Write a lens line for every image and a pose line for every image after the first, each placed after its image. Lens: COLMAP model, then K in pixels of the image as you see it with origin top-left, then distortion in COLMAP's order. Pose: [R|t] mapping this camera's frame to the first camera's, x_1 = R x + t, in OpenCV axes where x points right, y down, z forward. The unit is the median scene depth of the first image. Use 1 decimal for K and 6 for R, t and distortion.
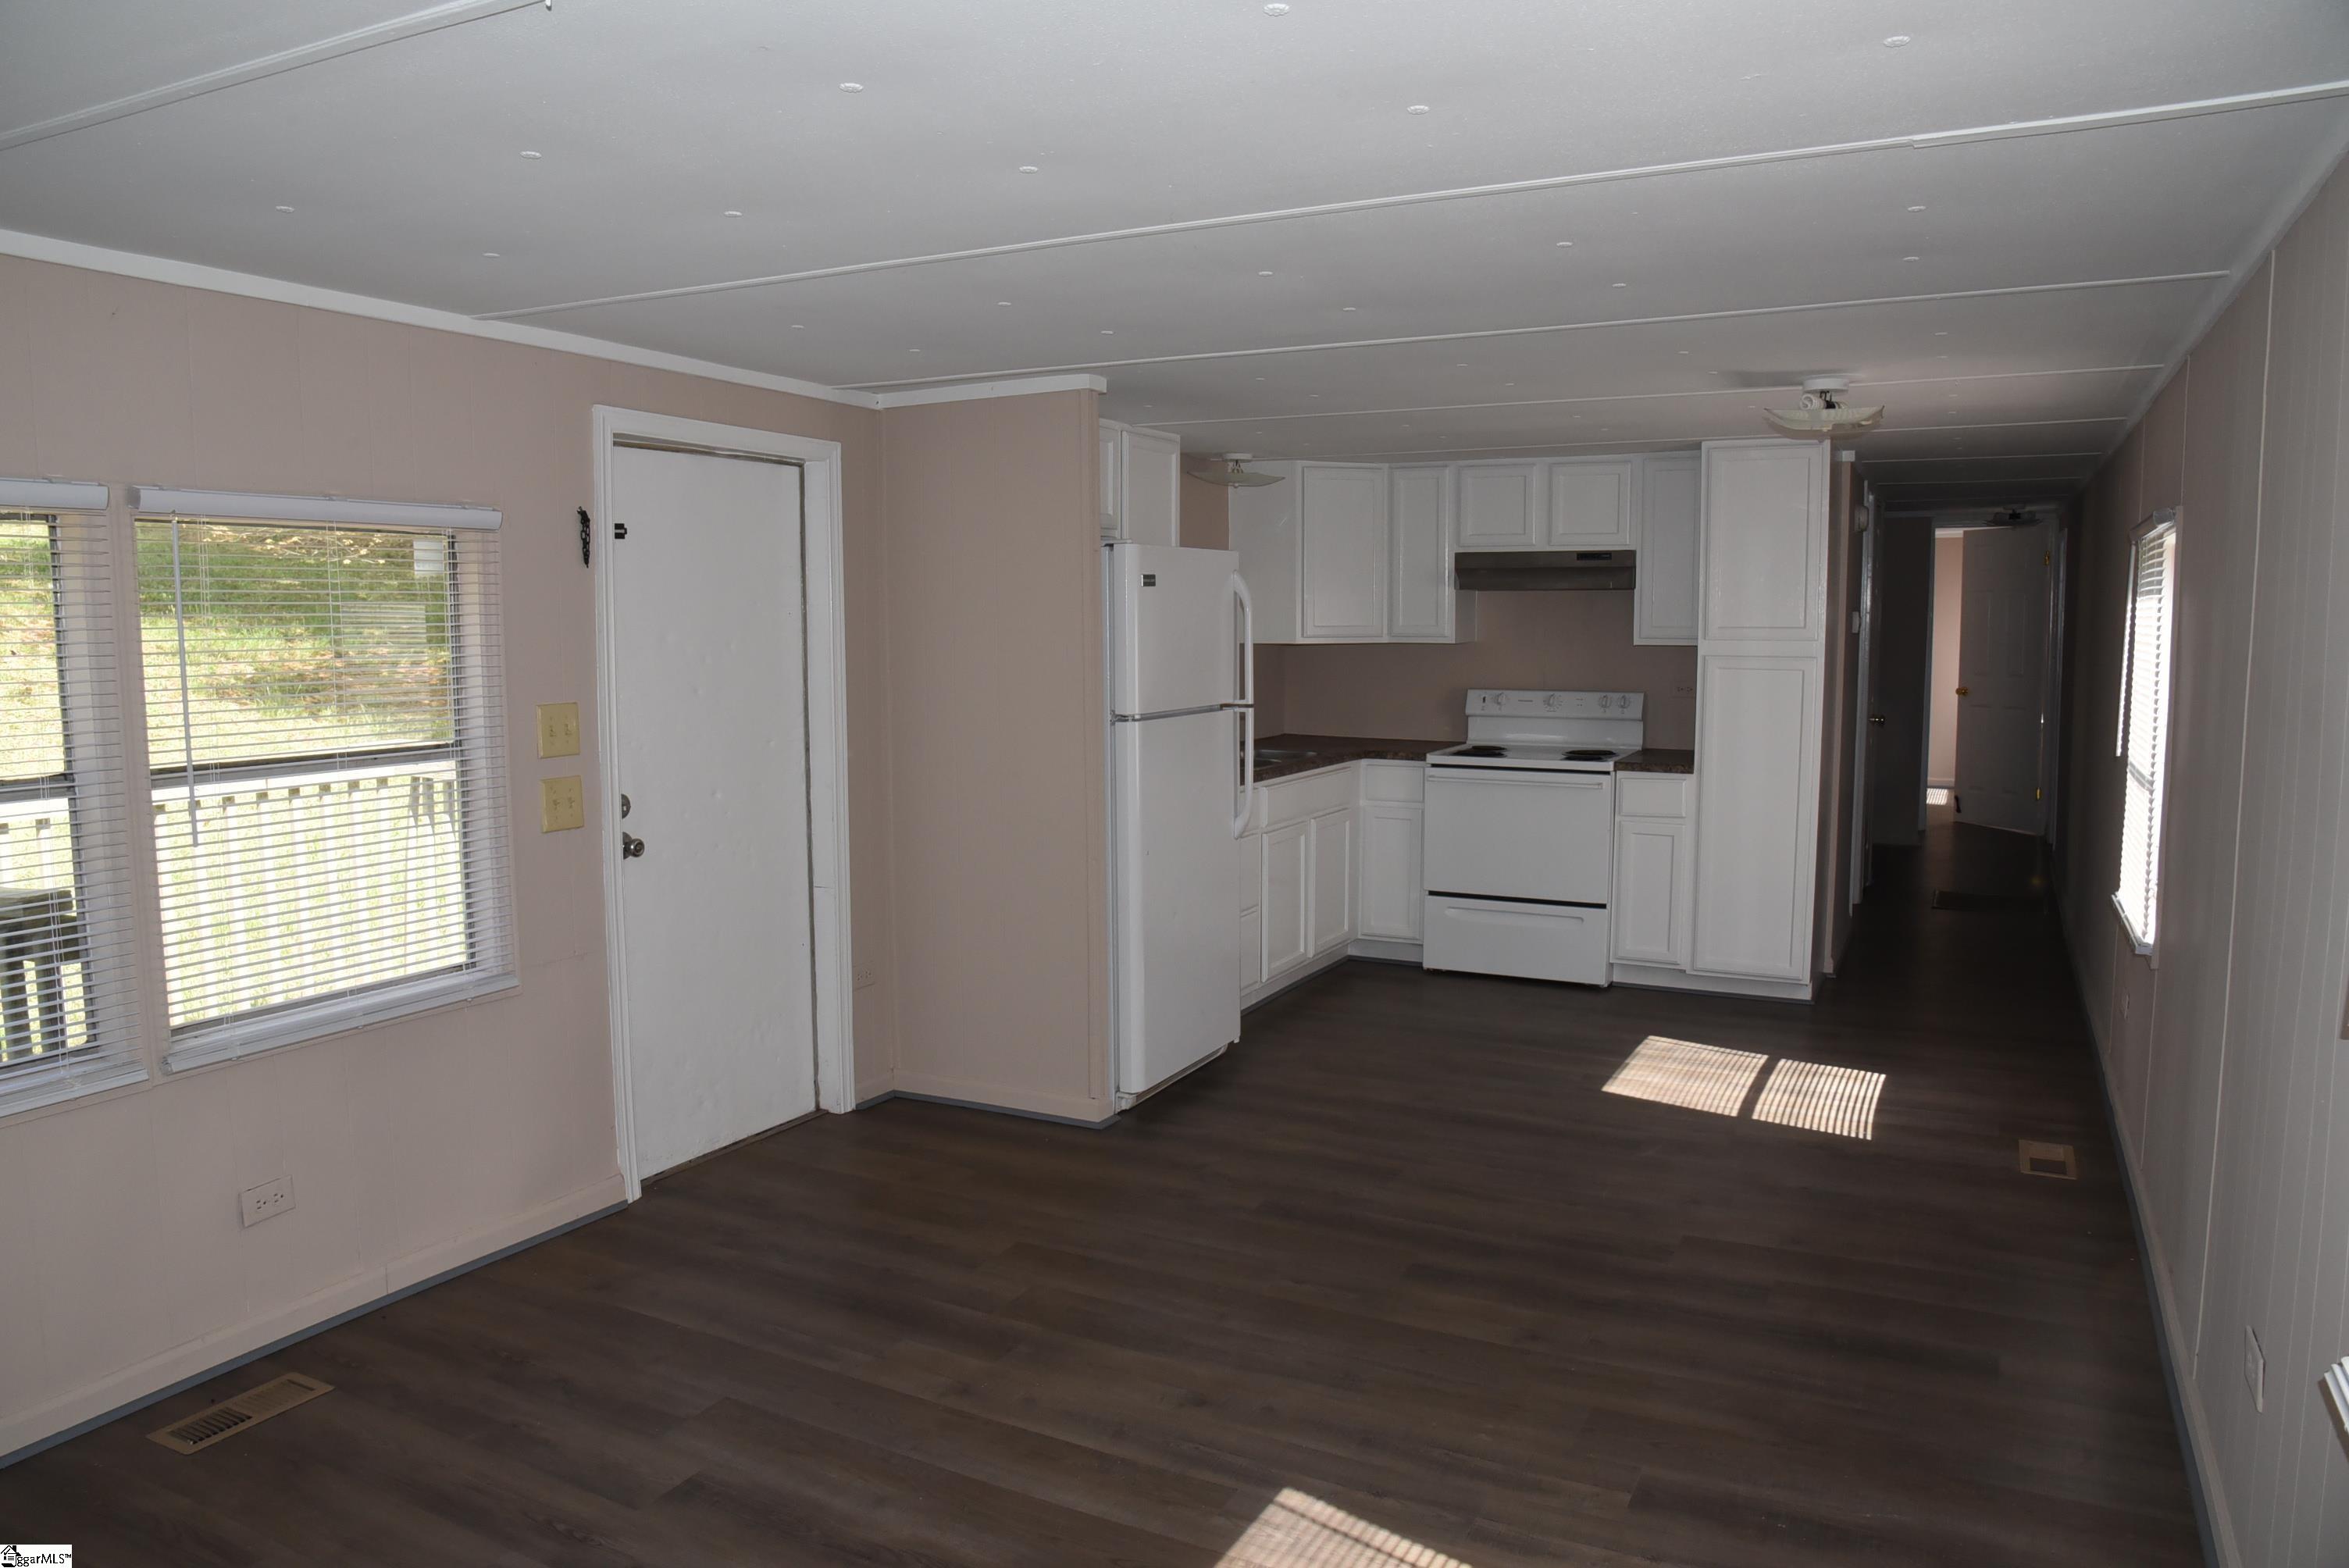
lens RADIAL K [[1670.7, 0, 1174.5], [0, 1670.7, 784.0], [0, 0, 1]] dist [-0.093388, 0.060624]
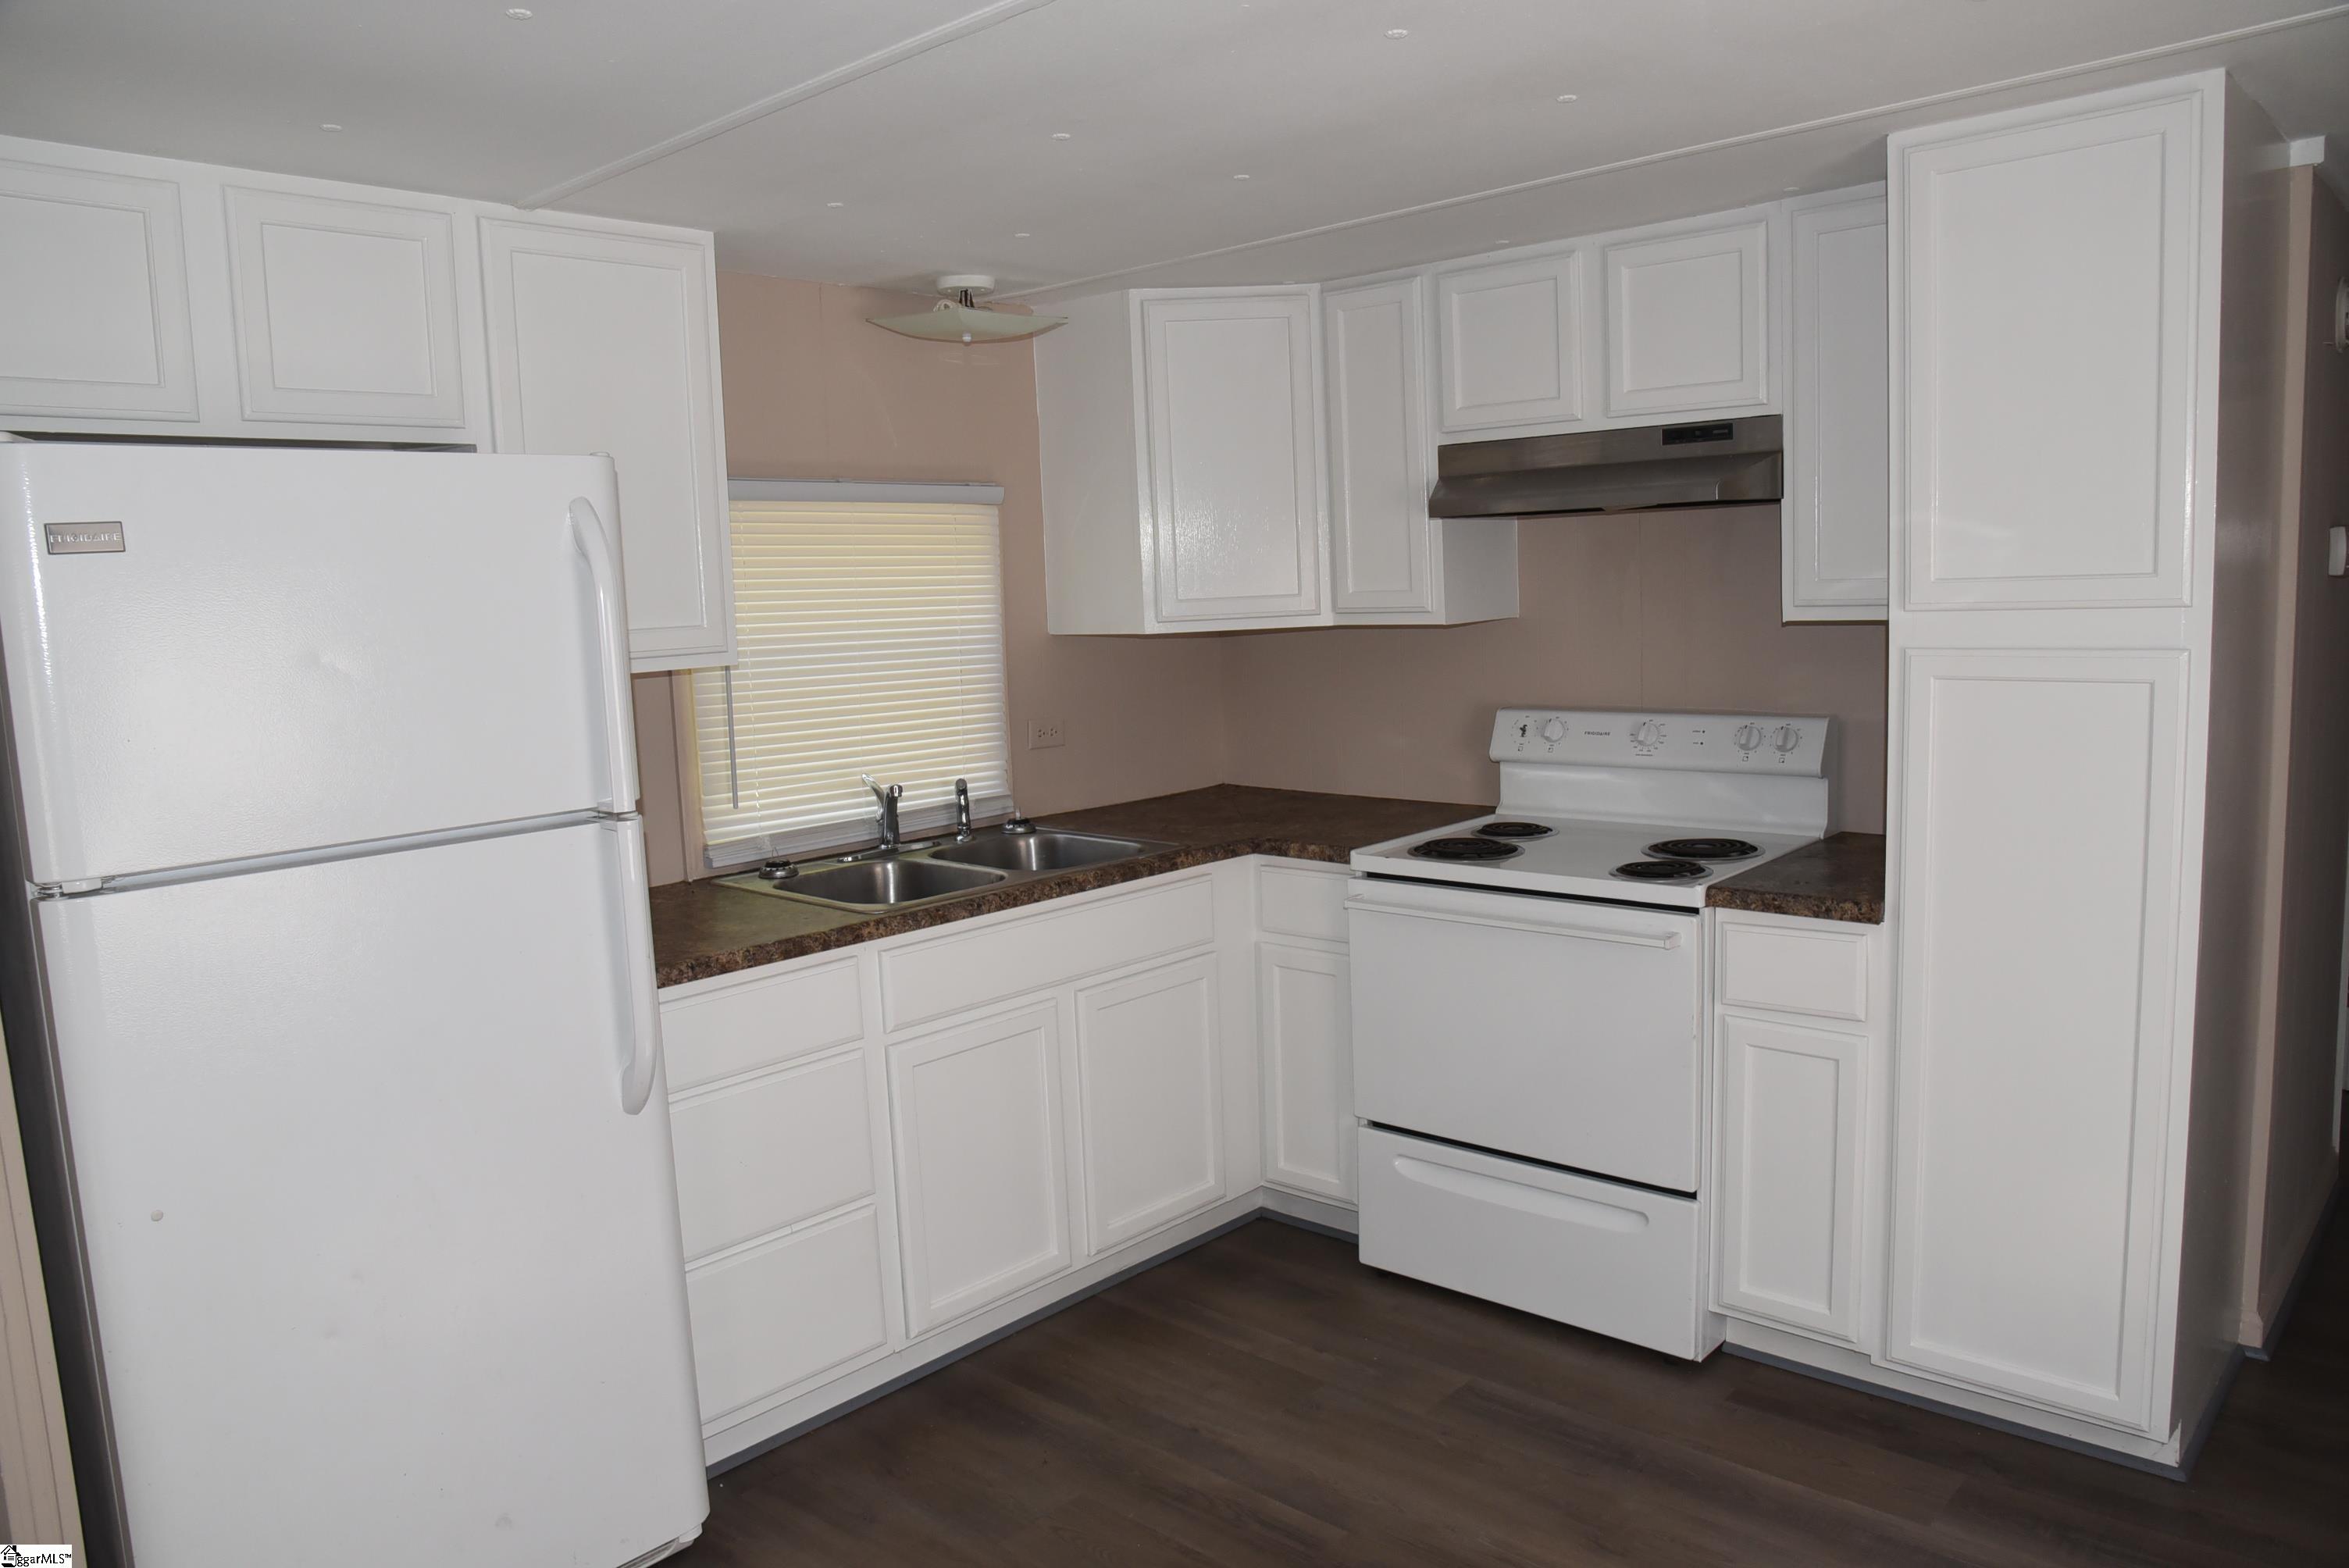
lens RADIAL K [[1670.7, 0, 1174.5], [0, 1670.7, 784.0], [0, 0, 1]] dist [-0.093388, 0.060624]
pose [[0.958472, -0.002950, -0.285172, 0.241841], [0.011129, 0.999572, 0.027064, -0.051926], [0.284970, -0.029114, 0.958094, 0.502597]]
